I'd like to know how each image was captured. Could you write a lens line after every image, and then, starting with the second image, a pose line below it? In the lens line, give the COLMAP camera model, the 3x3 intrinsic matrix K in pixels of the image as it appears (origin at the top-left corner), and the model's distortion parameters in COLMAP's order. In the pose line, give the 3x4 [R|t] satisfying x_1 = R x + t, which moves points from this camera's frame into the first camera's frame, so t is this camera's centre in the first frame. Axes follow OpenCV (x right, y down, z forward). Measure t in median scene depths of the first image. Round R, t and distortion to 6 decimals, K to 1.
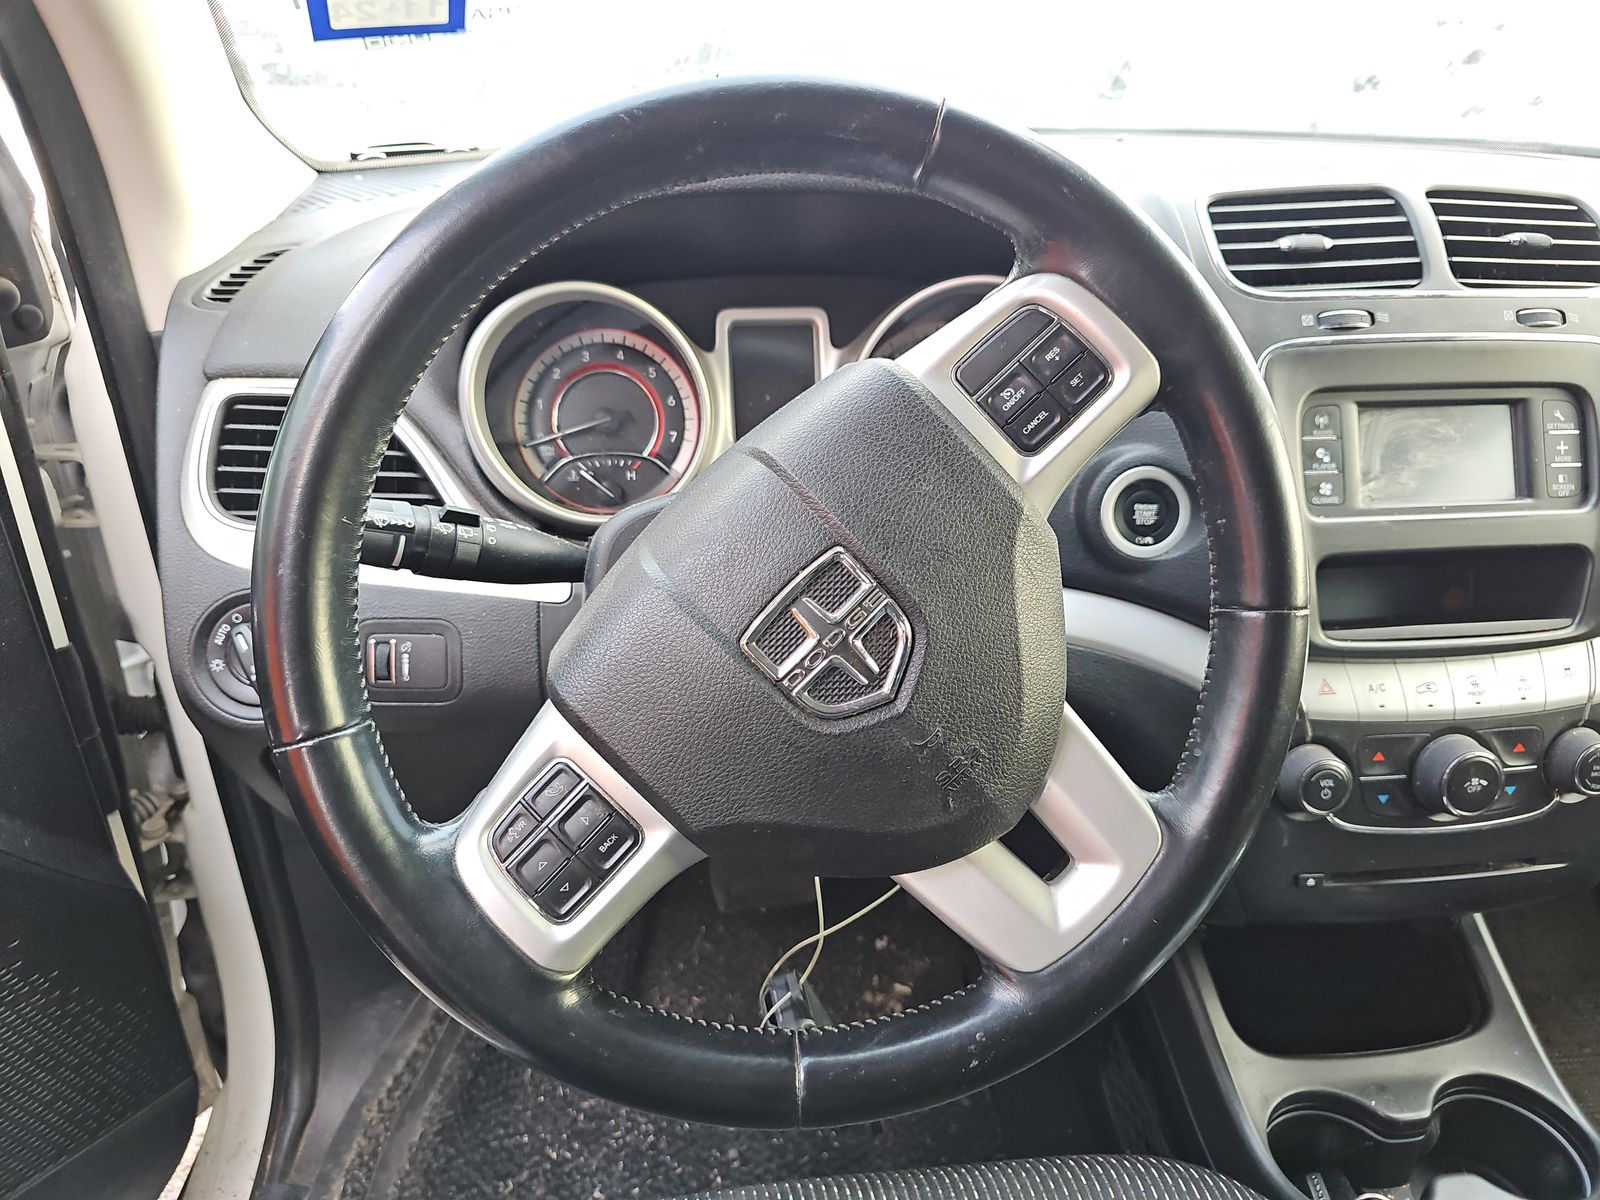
lens RADIAL K [[1053.6, 0, 792.5], [0, 1053.6, 592.3], [0, 0, 1]] dist [0.025013, -0.017846]
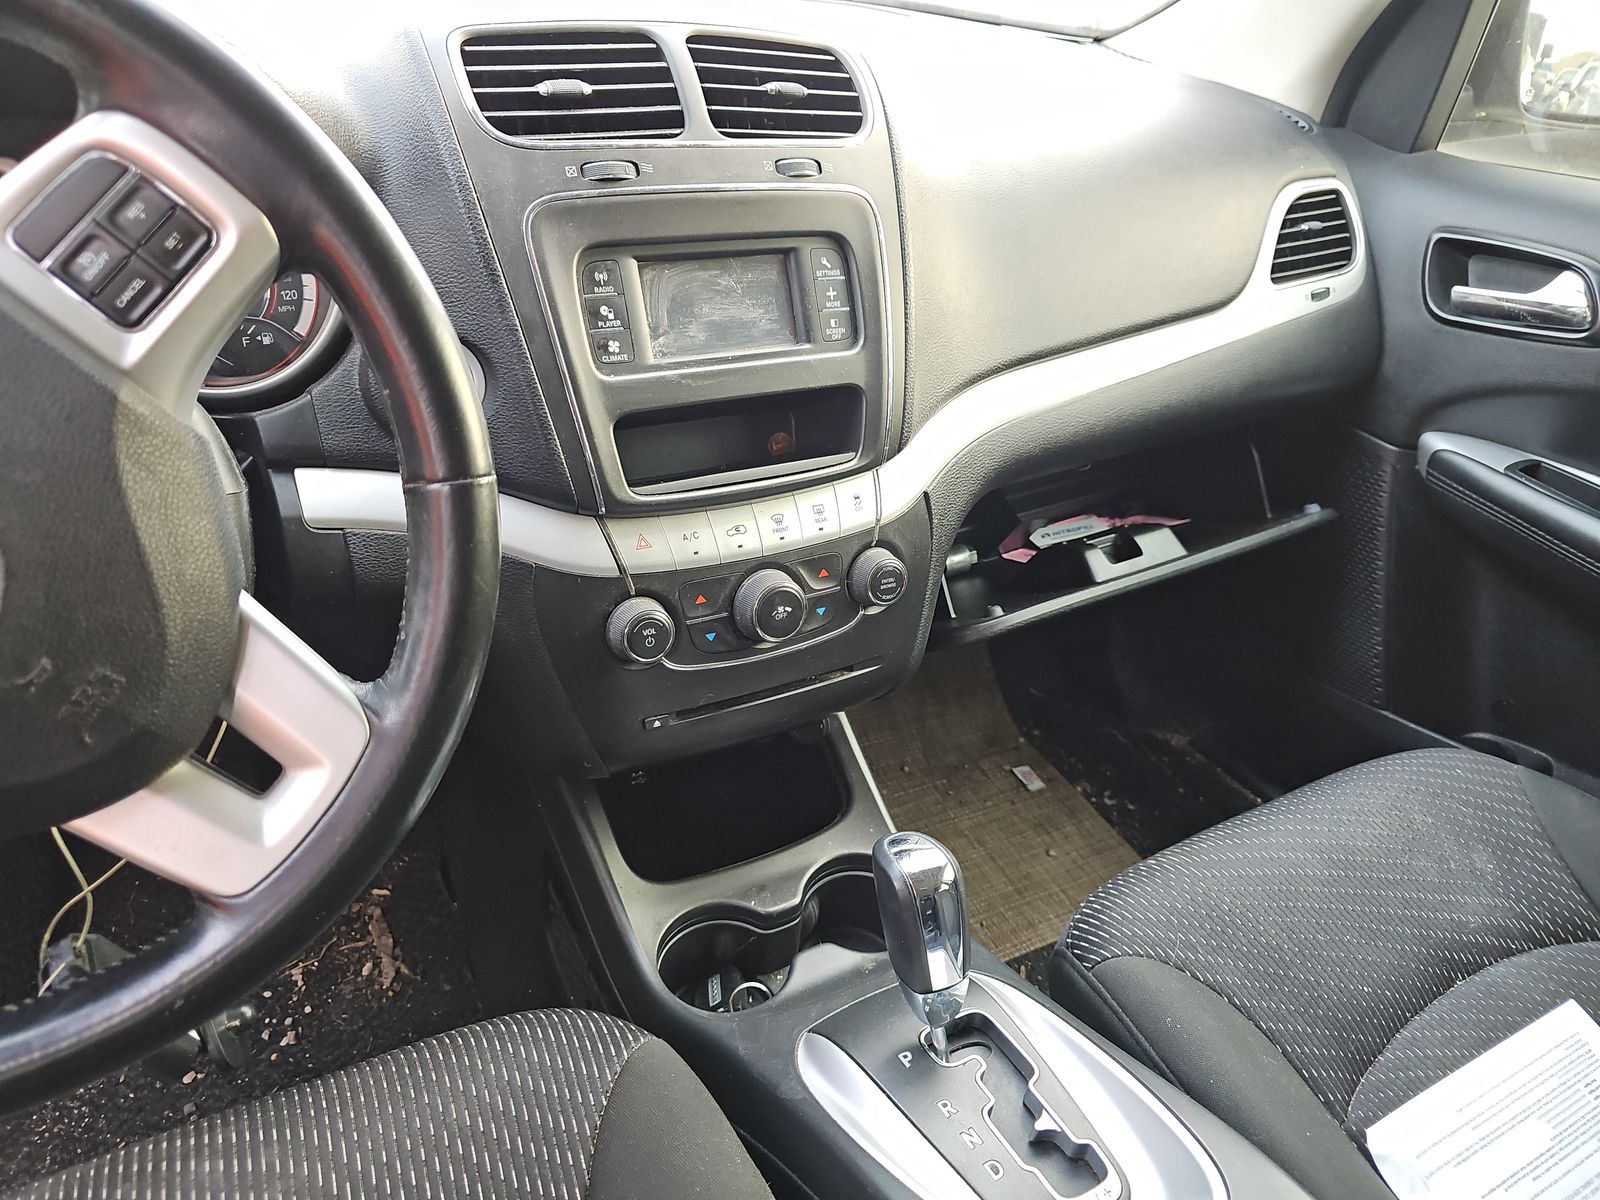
lens RADIAL K [[1053.6, 0, 784.1], [0, 1053.6, 598.2], [0, 0, 1]] dist [0.025013, -0.017846]
pose [[0.930385, -0.145542, 0.336454, 0.276658], [0.101912, 0.984319, 0.143979, 0.009648], [-0.352133, -0.099667, 0.930628, -0.015020]]
